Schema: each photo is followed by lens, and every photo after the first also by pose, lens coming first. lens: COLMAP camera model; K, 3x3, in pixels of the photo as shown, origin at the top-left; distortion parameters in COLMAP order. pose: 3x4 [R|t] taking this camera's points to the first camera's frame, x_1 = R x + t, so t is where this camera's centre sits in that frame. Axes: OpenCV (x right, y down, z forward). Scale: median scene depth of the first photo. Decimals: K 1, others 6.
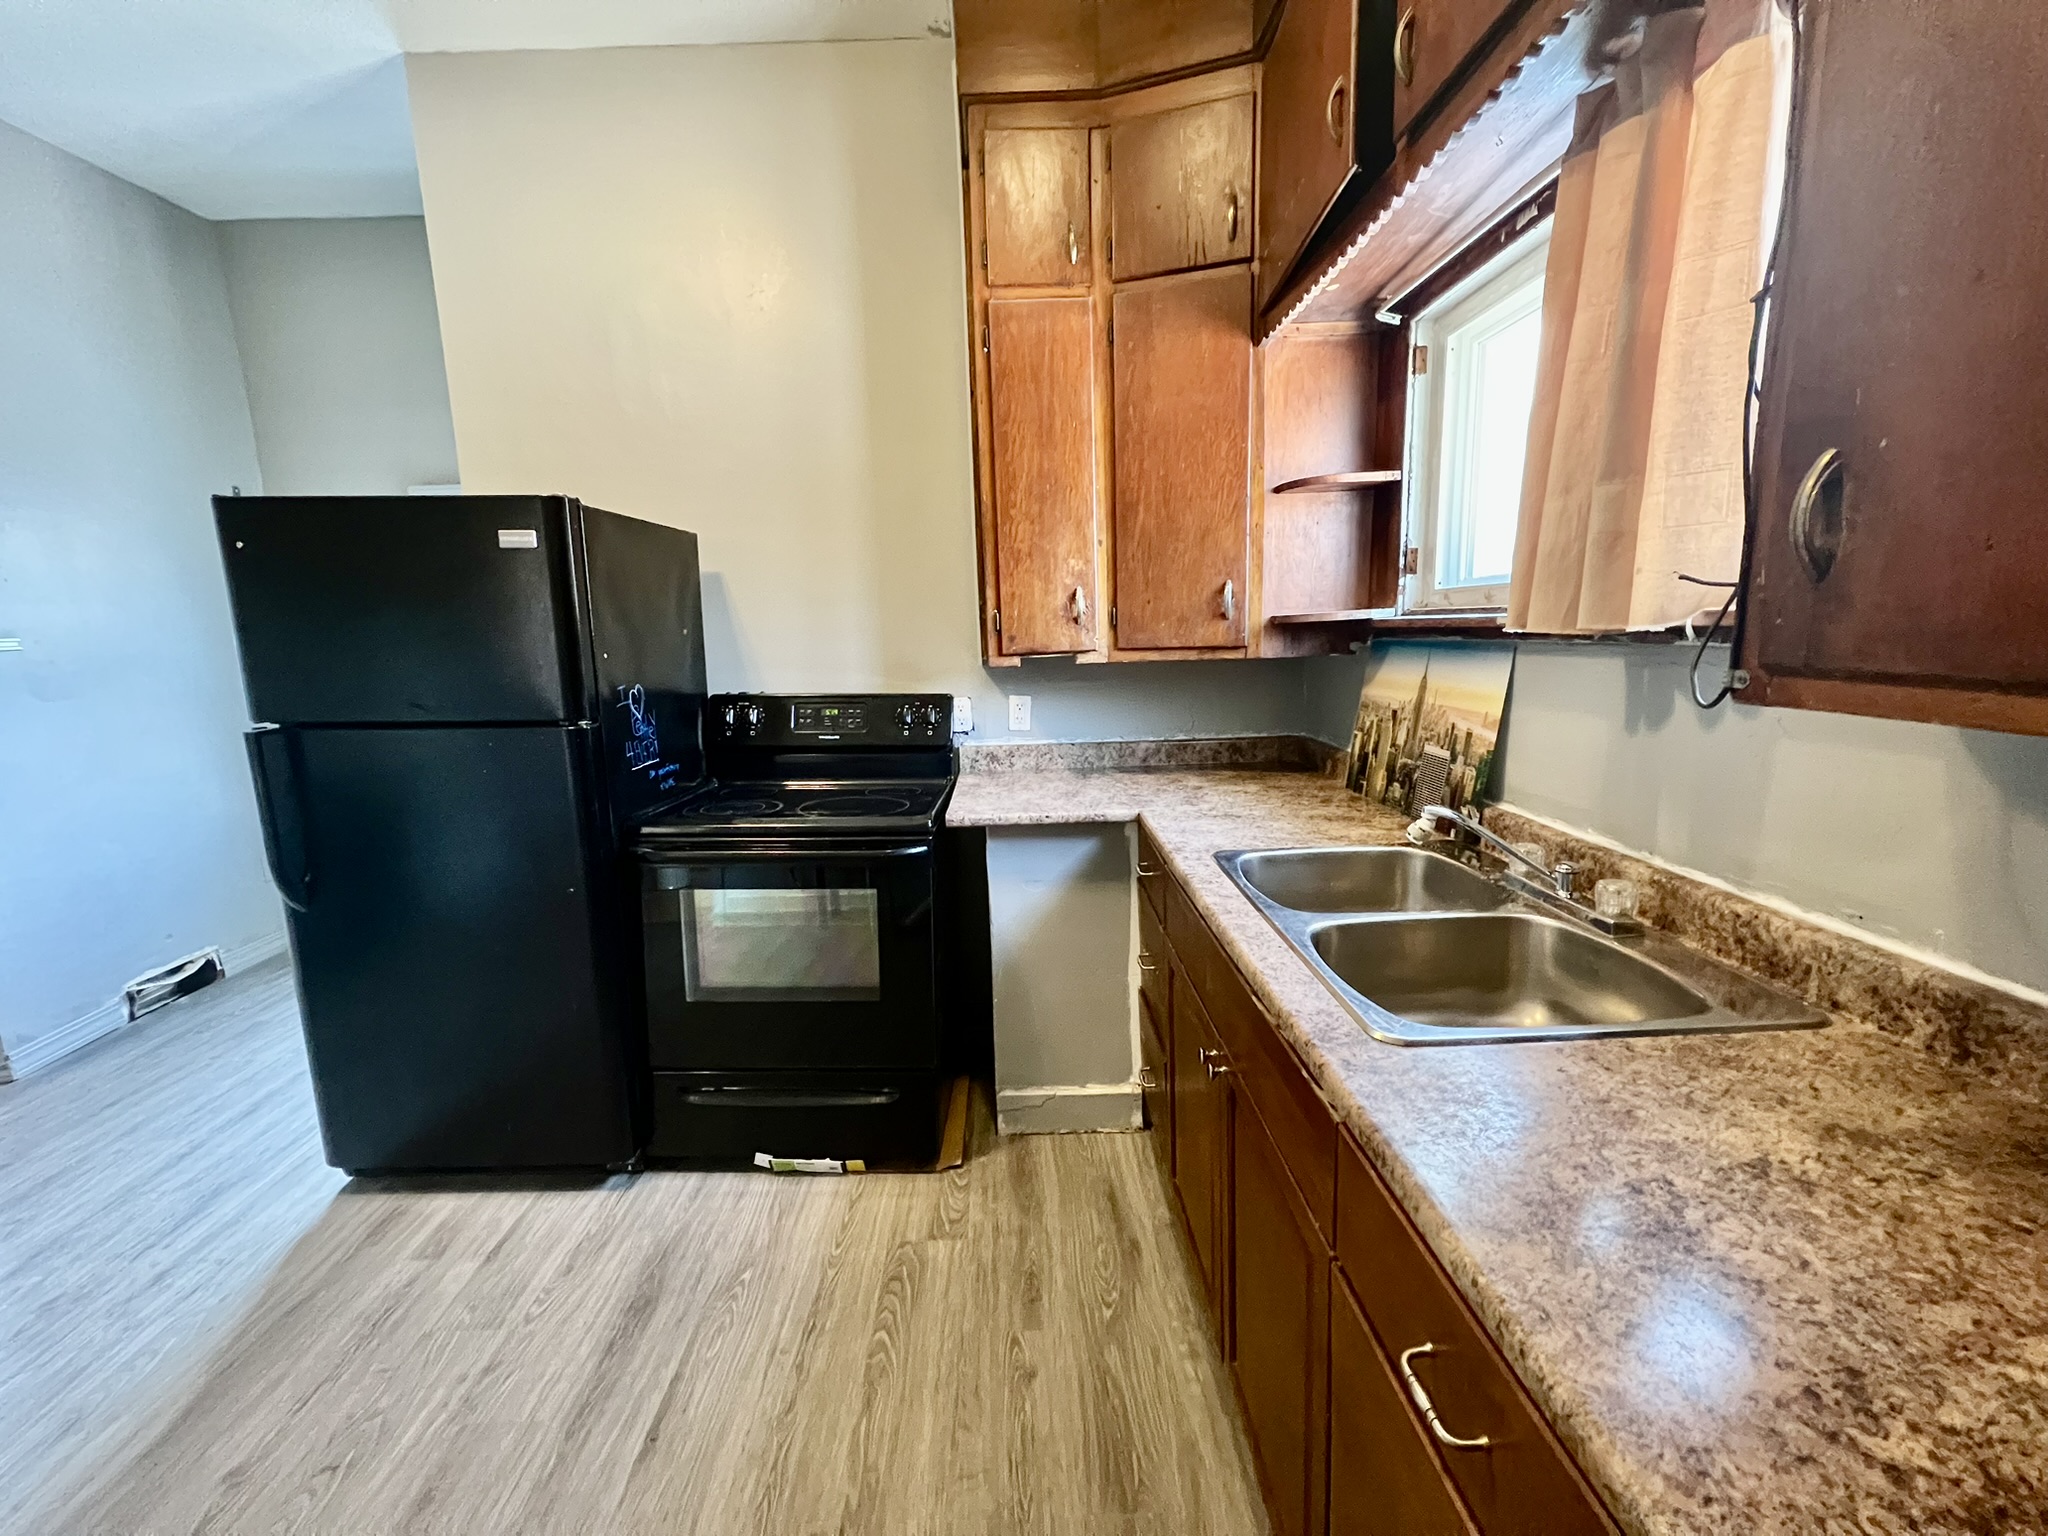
lens RADIAL K [[825.8, 0, 1015.4], [0, 825.8, 763.9], [0, 0, 1]] dist [-0.001019, 0.000135]
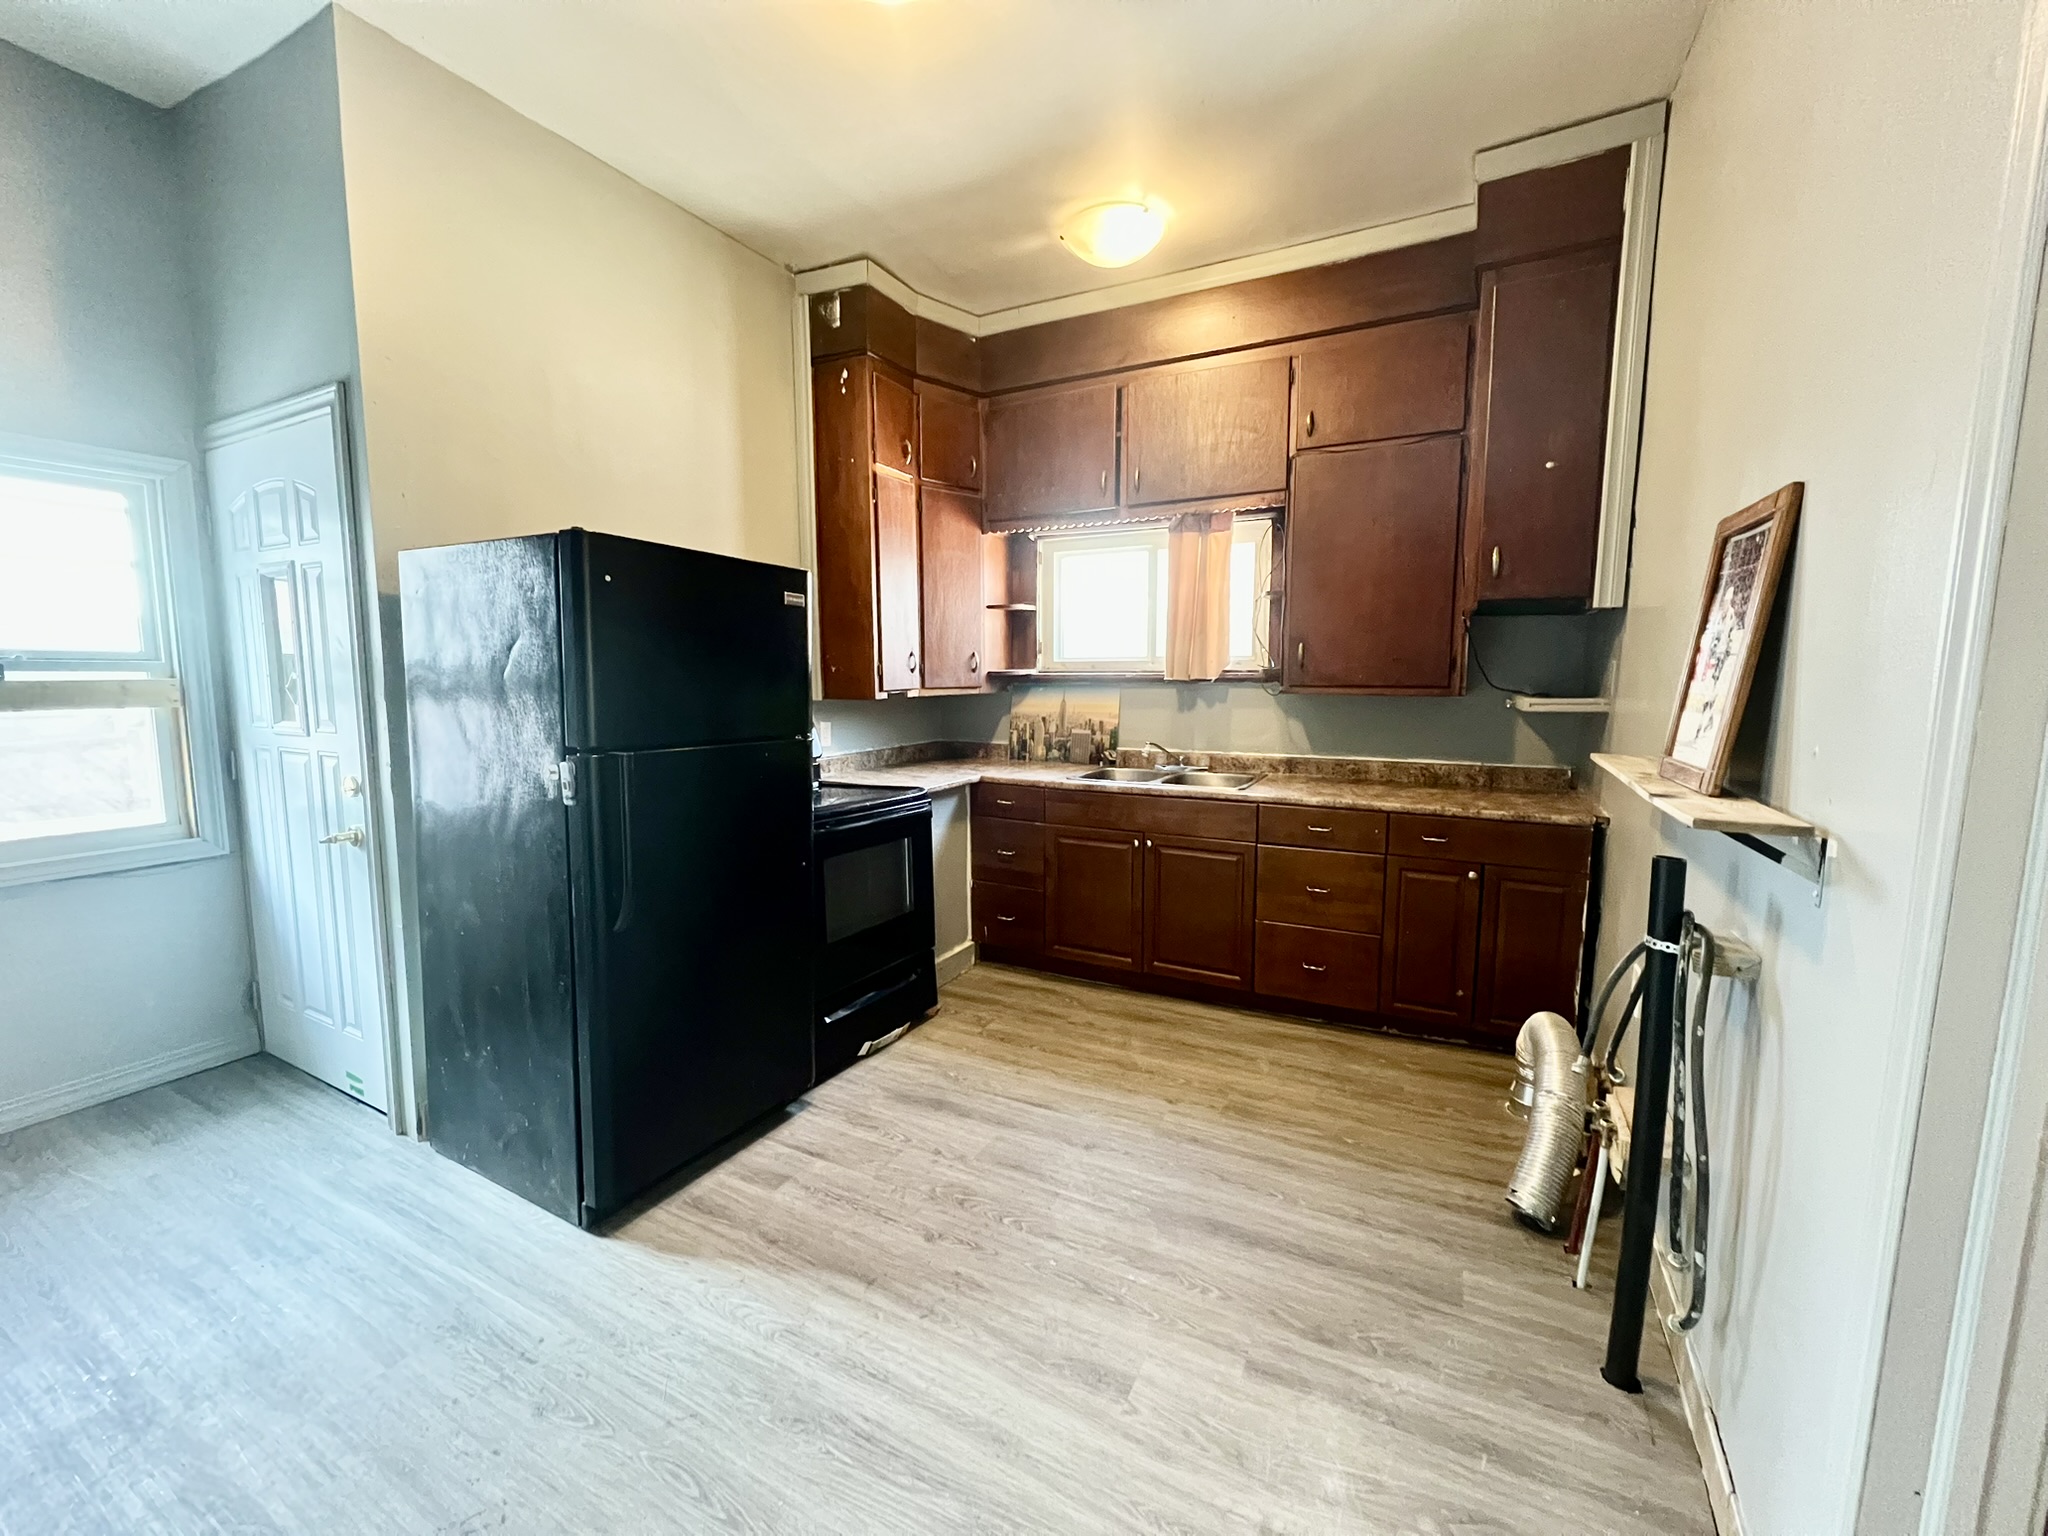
lens RADIAL K [[825.8, 0, 1026.9], [0, 825.8, 768.4], [0, 0, 1]] dist [-0.001019, 0.000135]
pose [[0.464053, -0.076824, 0.882470, -1.423758], [0.134299, 0.990817, 0.015634, 0.026749], [-0.875568, 0.111260, 0.470109, 0.052816]]
